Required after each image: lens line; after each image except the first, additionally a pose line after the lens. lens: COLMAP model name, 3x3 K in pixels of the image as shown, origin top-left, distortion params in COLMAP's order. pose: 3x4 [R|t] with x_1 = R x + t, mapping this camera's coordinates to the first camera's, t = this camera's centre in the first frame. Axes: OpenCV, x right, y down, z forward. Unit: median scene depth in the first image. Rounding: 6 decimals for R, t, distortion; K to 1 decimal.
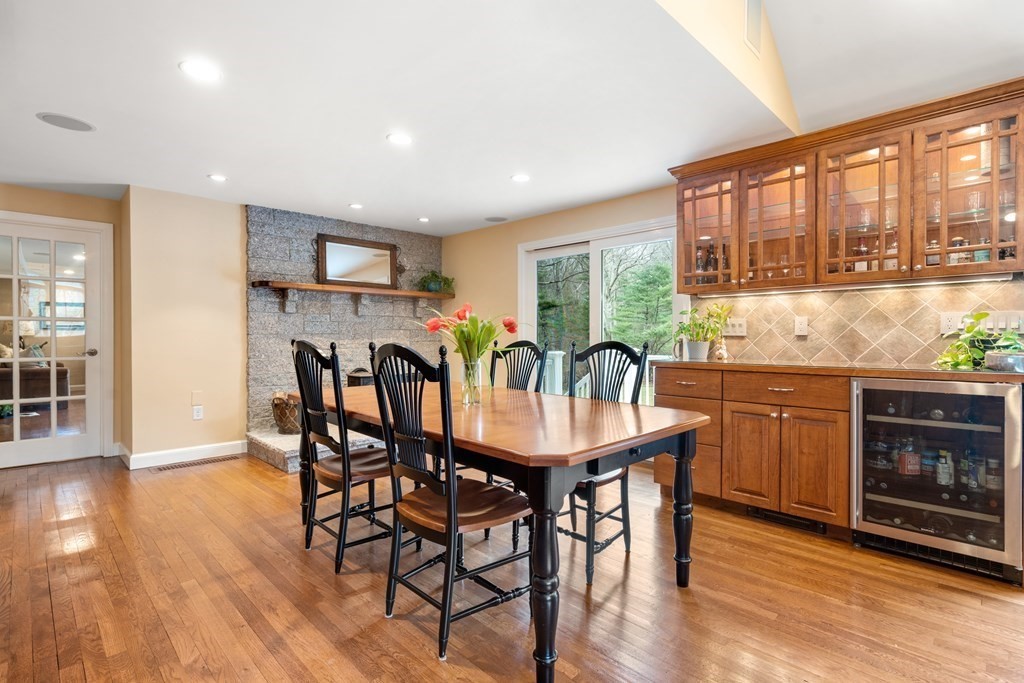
lens RADIAL K [[496.6, 0, 511.4], [0, 496.6, 337.0], [0, 0, 1]] dist [0.000912, 0.000926]
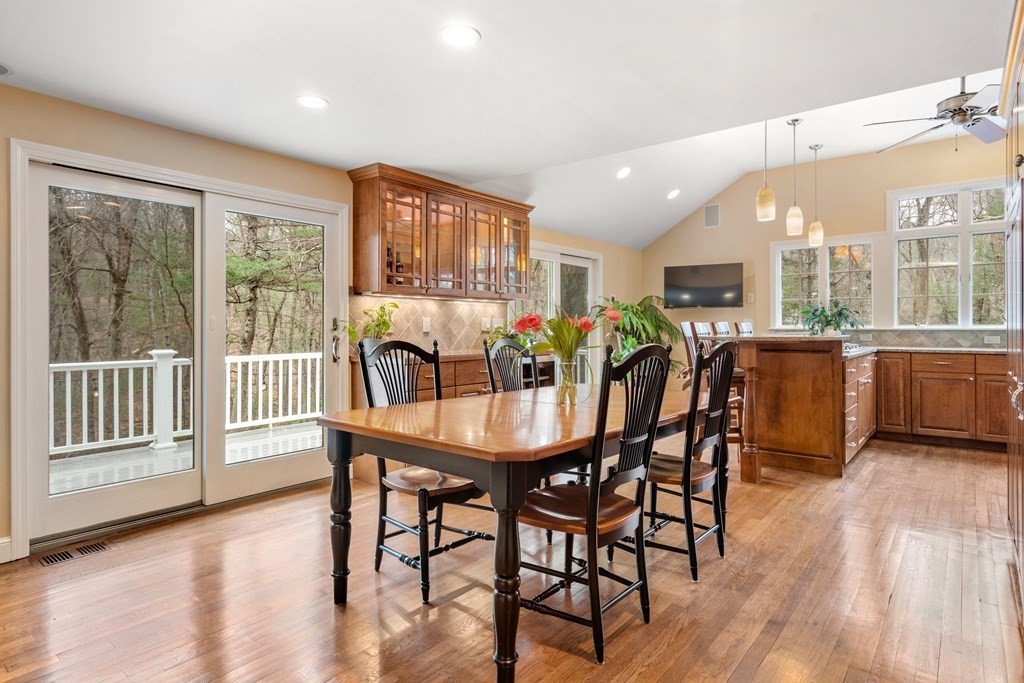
lens RADIAL K [[555.7, 0, 514.7], [0, 555.7, 336.0], [0, 0, 1]] dist [0.005346, 0.000381]
pose [[-0.098017, -0.014750, 0.995075, -0.913843], [0.005797, 0.999865, 0.015392, -0.014659], [-0.995168, 0.007277, -0.097919, 0.953585]]
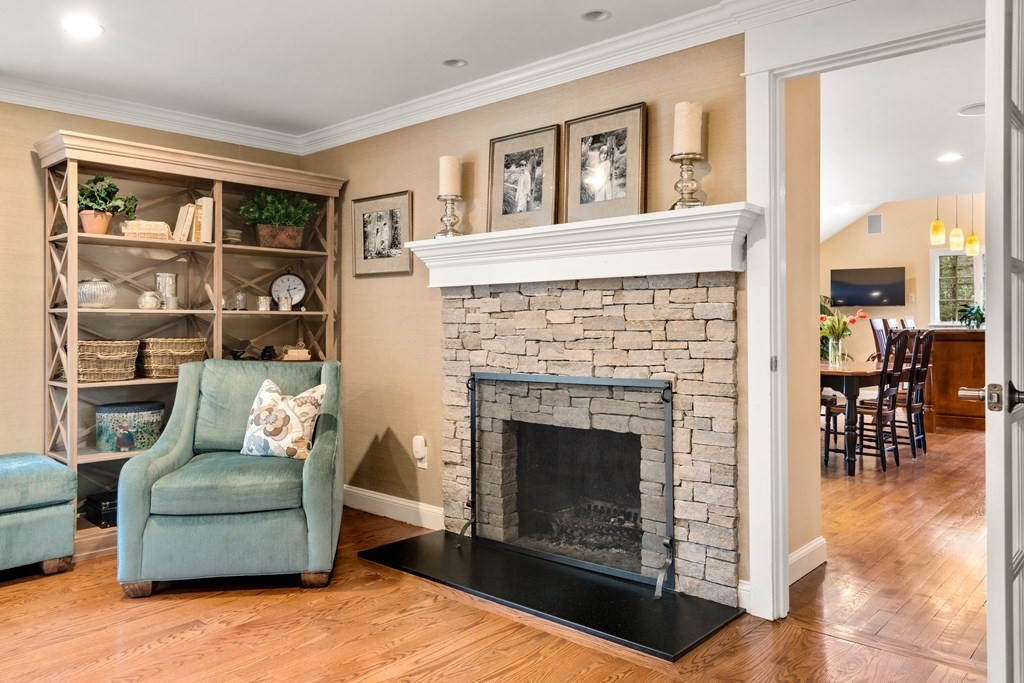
lens RADIAL K [[741.6, 0, 510.6], [0, 741.6, 335.2], [0, 0, 1]] dist [-0.000152, -0.000700]
pose [[-0.056776, -0.013559, 0.998295, -2.033093], [0.003112, 0.999901, 0.013758, -0.009084], [-0.998382, 0.003888, -0.056728, 1.791931]]
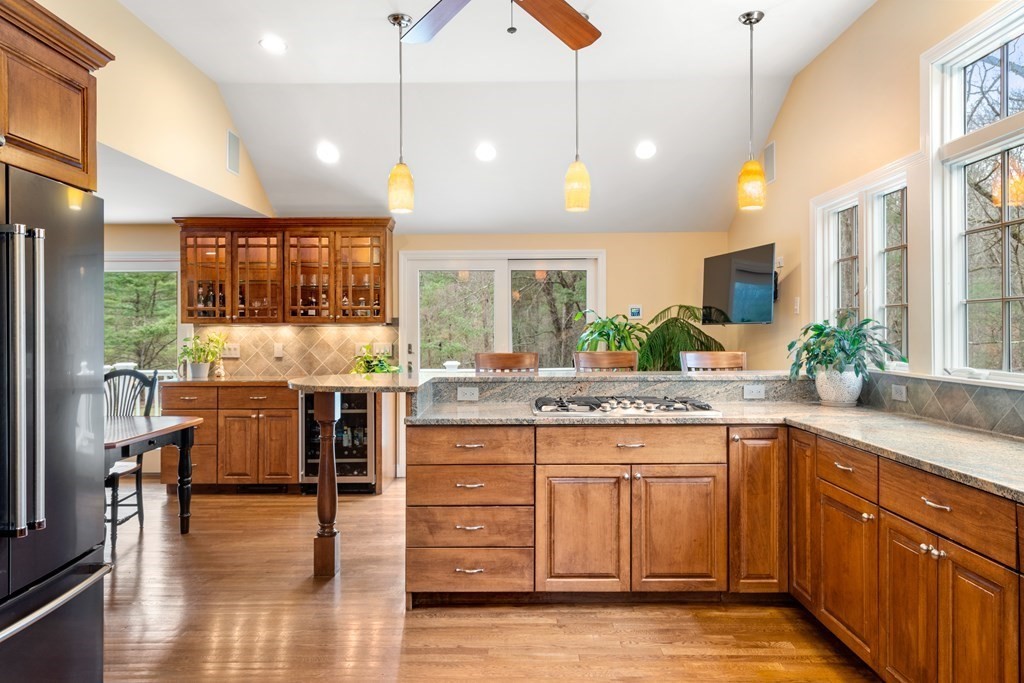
lens RADIAL K [[675.6, 0, 518.7], [0, 675.6, 334.2], [0, 0, 1]] dist [0.008138, 0.005516]
pose [[0.710650, -0.004096, 0.703534, -0.262284], [0.003771, 0.999991, 0.002013, -0.070315], [-0.703535, 0.001222, 0.710659, -0.812615]]
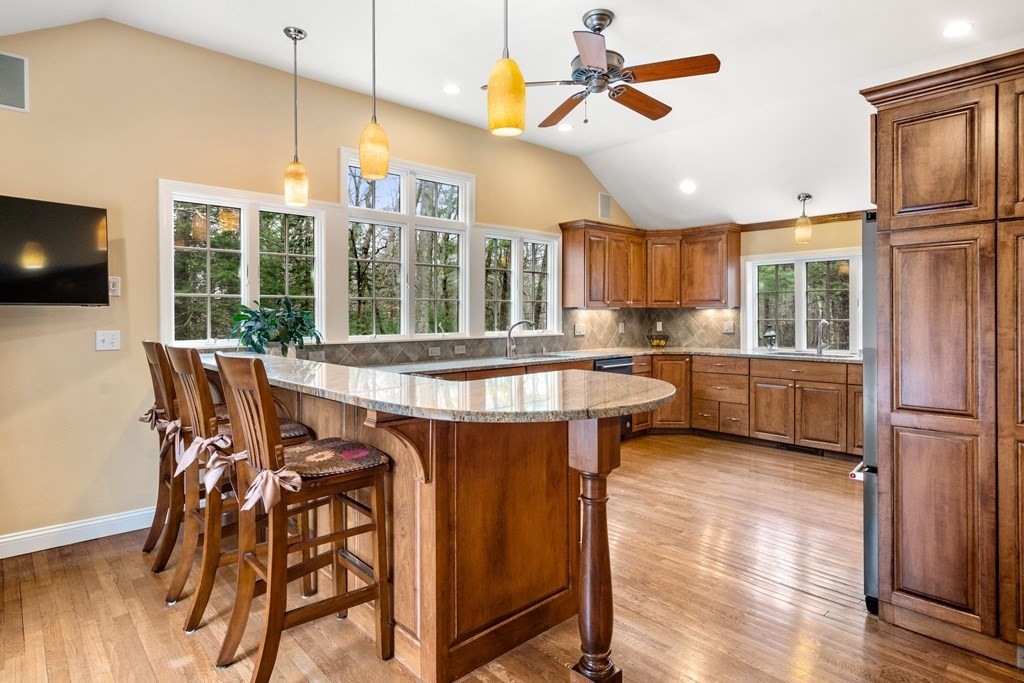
lens RADIAL K [[555.7, 0, 520.4], [0, 555.7, 320.5], [0, 0, 1]] dist [0.005346, 0.000381]
pose [[-0.998520, 0.002525, 0.054323, 0.370032], [0.002914, 0.999971, 0.007085, -0.064396], [-0.054303, 0.007233, -0.998498, 0.819576]]
